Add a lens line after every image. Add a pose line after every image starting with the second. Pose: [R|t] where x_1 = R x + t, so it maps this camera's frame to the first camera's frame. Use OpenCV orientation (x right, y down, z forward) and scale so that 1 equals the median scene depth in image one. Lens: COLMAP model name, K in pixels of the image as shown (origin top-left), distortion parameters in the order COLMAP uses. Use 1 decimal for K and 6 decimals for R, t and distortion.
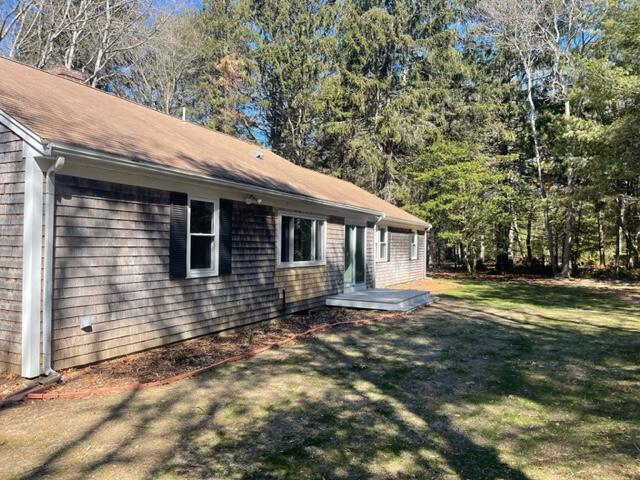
lens RADIAL K [[483.2, 0, 320.1], [0, 483.2, 241.7], [0, 0, 1]] dist [0.001000, 0.000097]
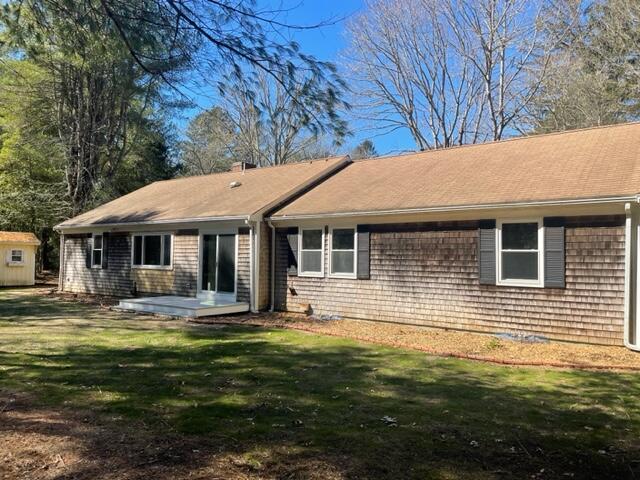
lens RADIAL K [[483.2, 0, 320.2], [0, 483.2, 240.5], [0, 0, 1]] dist [0.001000, 0.000097]
pose [[-0.178283, -0.022233, -0.983728, 1.377914], [0.012479, 0.999613, -0.024854, 0.009047], [0.983900, -0.016707, -0.177937, 1.863021]]
